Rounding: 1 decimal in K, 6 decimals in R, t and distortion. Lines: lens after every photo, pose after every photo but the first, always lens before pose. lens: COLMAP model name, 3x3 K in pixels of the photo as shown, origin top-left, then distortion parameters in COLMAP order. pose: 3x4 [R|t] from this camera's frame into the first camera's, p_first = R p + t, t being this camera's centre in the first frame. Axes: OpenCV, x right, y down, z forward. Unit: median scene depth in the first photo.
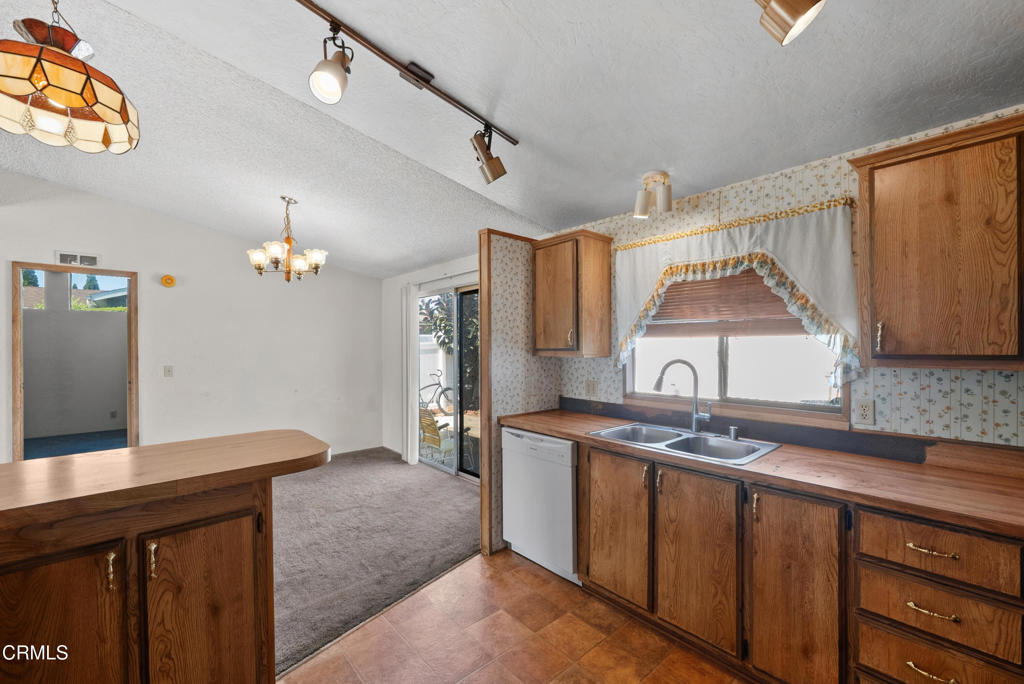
lens RADIAL K [[424.2, 0, 508.3], [0, 424.2, 346.9], [0, 0, 1]] dist [-0.000882, -0.000305]
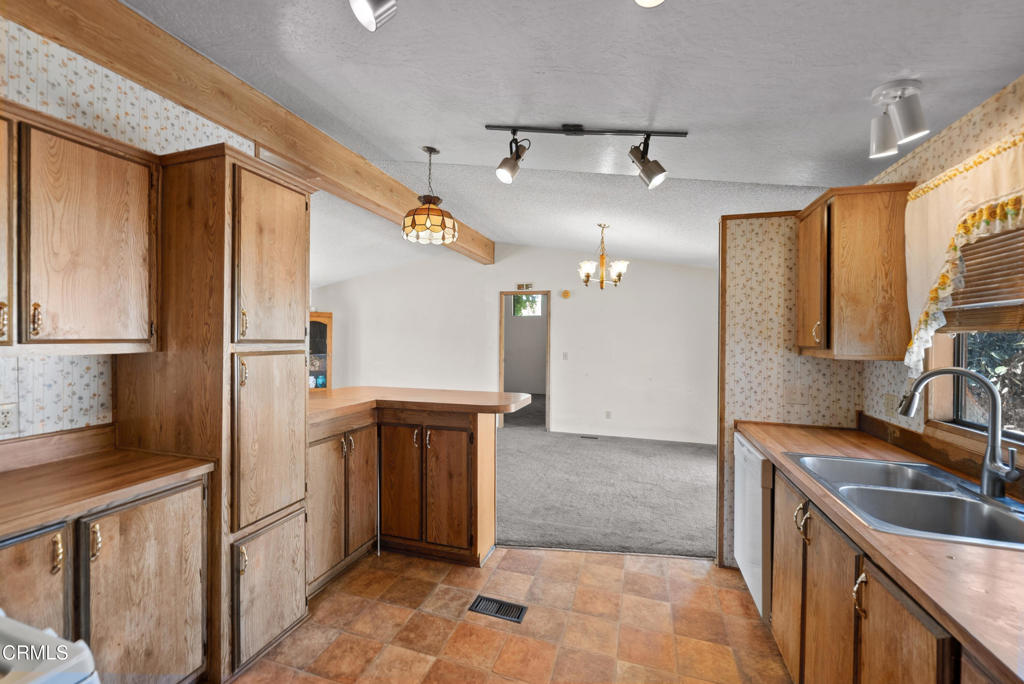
lens RADIAL K [[424.2, 0, 498.8], [0, 424.2, 339.0], [0, 0, 1]] dist [-0.000882, -0.000305]
pose [[0.492956, 0.010100, -0.869995, 0.636915], [-0.015488, 0.999876, 0.002832, -0.003573], [0.869916, 0.012078, 0.493052, 0.140628]]
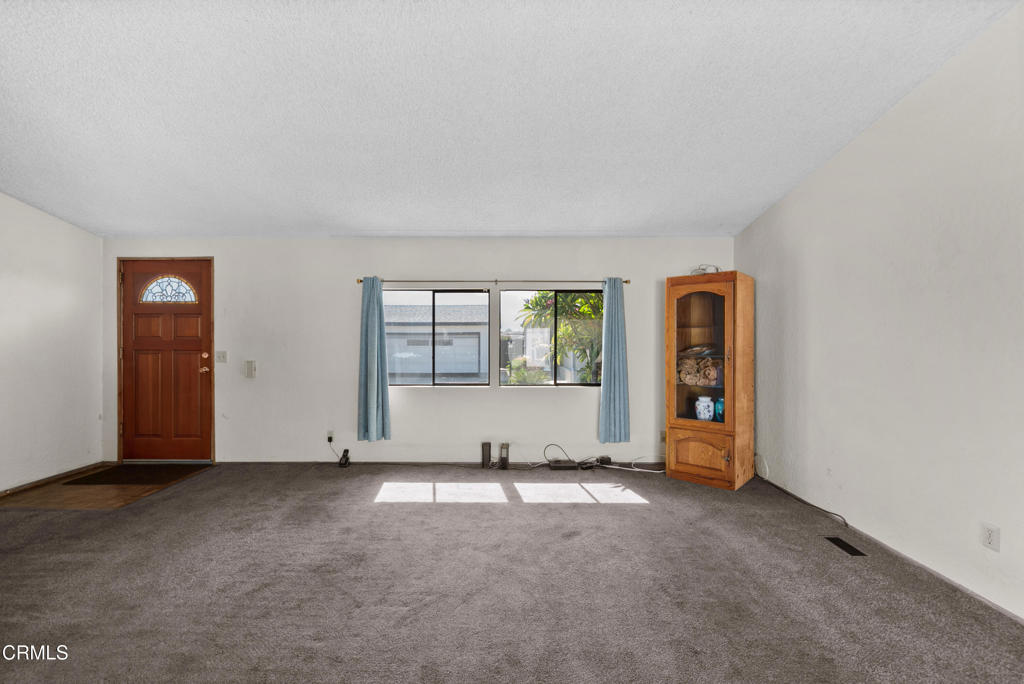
lens RADIAL K [[452.8, 0, 513.7], [0, 452.8, 337.6], [0, 0, 1]] dist [0.002288, -0.001061]
pose [[-0.645511, 0.002579, -0.763747, -0.923256], [-0.000927, 0.999991, 0.004161, 0.063781], [0.763750, 0.003394, -0.645503, 1.069969]]
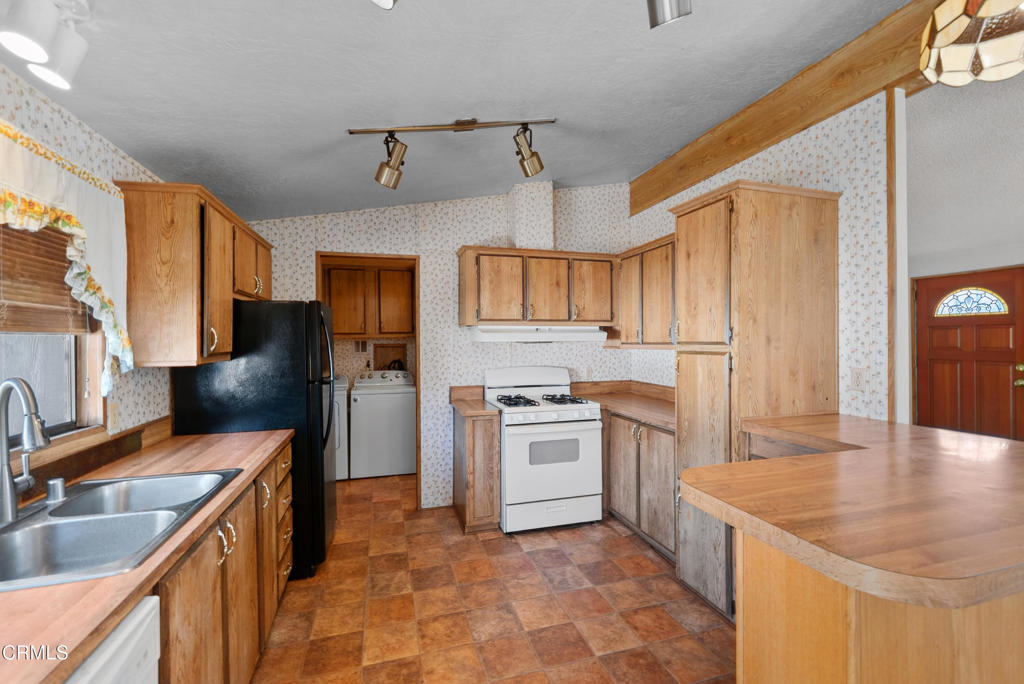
lens RADIAL K [[424.2, 0, 511.5], [0, 424.2, 341.3], [0, 0, 1]] dist [-0.000882, -0.000305]
pose [[-0.911379, 0.013581, 0.411343, -0.324346], [0.016725, 0.999852, 0.004046, -0.005313], [-0.411227, 0.010567, -0.911472, 1.261062]]
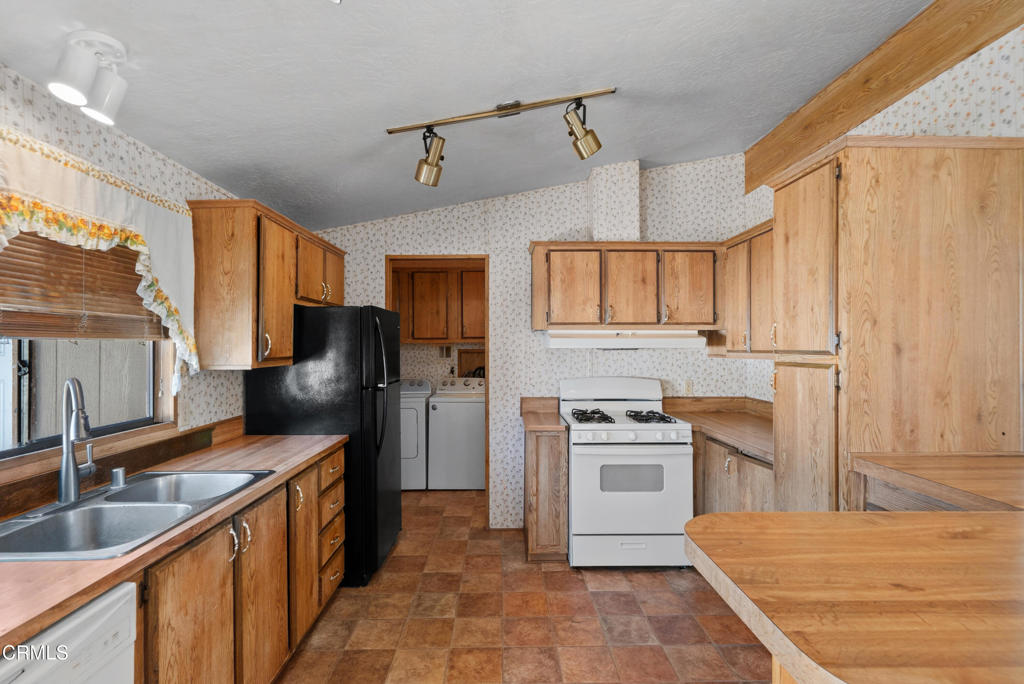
lens RADIAL K [[470.7, 0, 513.1], [0, 470.7, 343.6], [0, 0, 1]] dist [0.000374, 0.000004]
pose [[-0.770161, 0.012873, 0.637720, -0.461668], [0.011730, 0.999913, -0.006017, -0.006331], [-0.637742, 0.002847, -0.770245, 1.158688]]
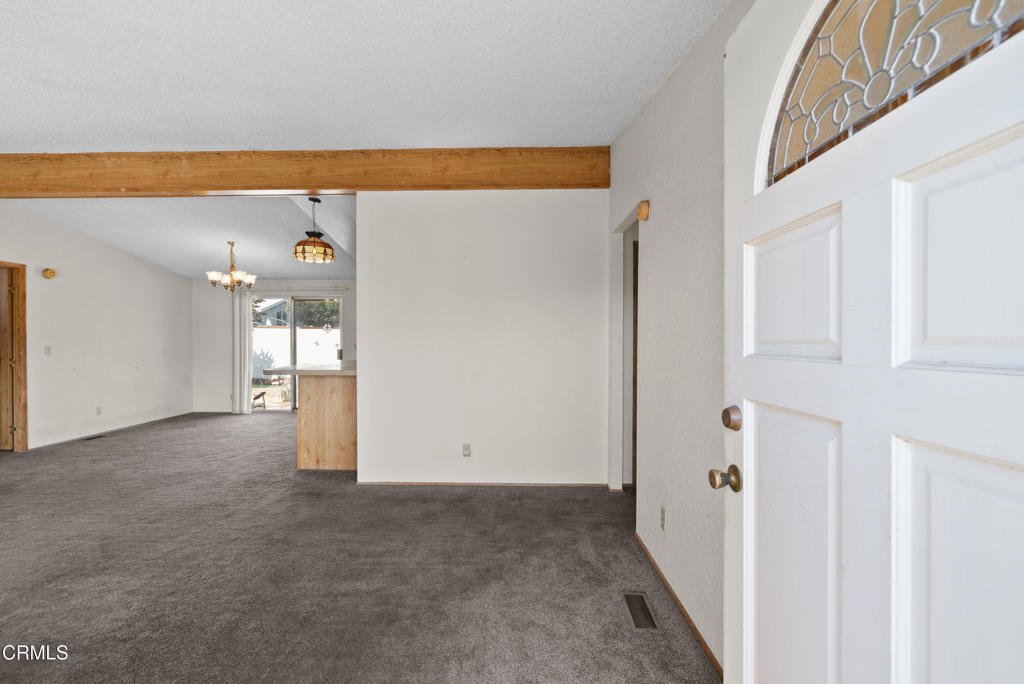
lens RADIAL K [[424.2, 0, 518.6], [0, 424.2, 343.7], [0, 0, 1]] dist [-0.000882, -0.000305]
pose [[0.655149, -0.003410, 0.755492, -1.556024], [-0.000983, 0.999985, 0.005366, 0.060154], [-0.755499, -0.004259, 0.655136, -1.429071]]
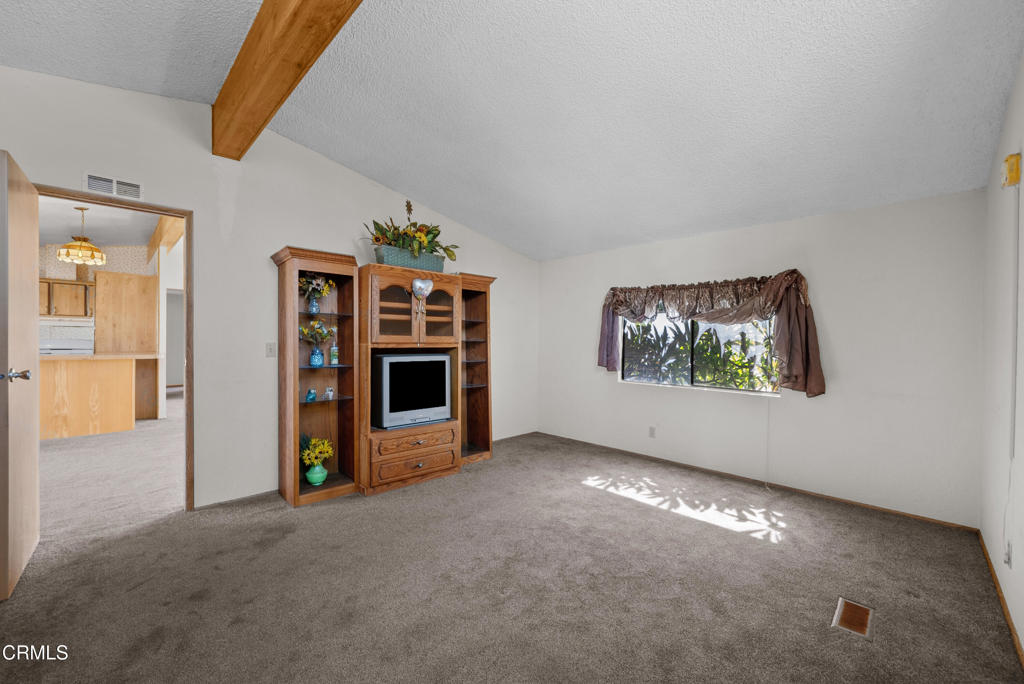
lens RADIAL K [[424.2, 0, 513.6], [0, 424.2, 340.3], [0, 0, 1]] dist [-0.000882, -0.000305]
pose [[-0.998494, -0.001918, -0.054833, -2.831464], [-0.002448, 0.999951, 0.009602, 0.066229], [0.054812, 0.009721, -0.998449, 3.000630]]
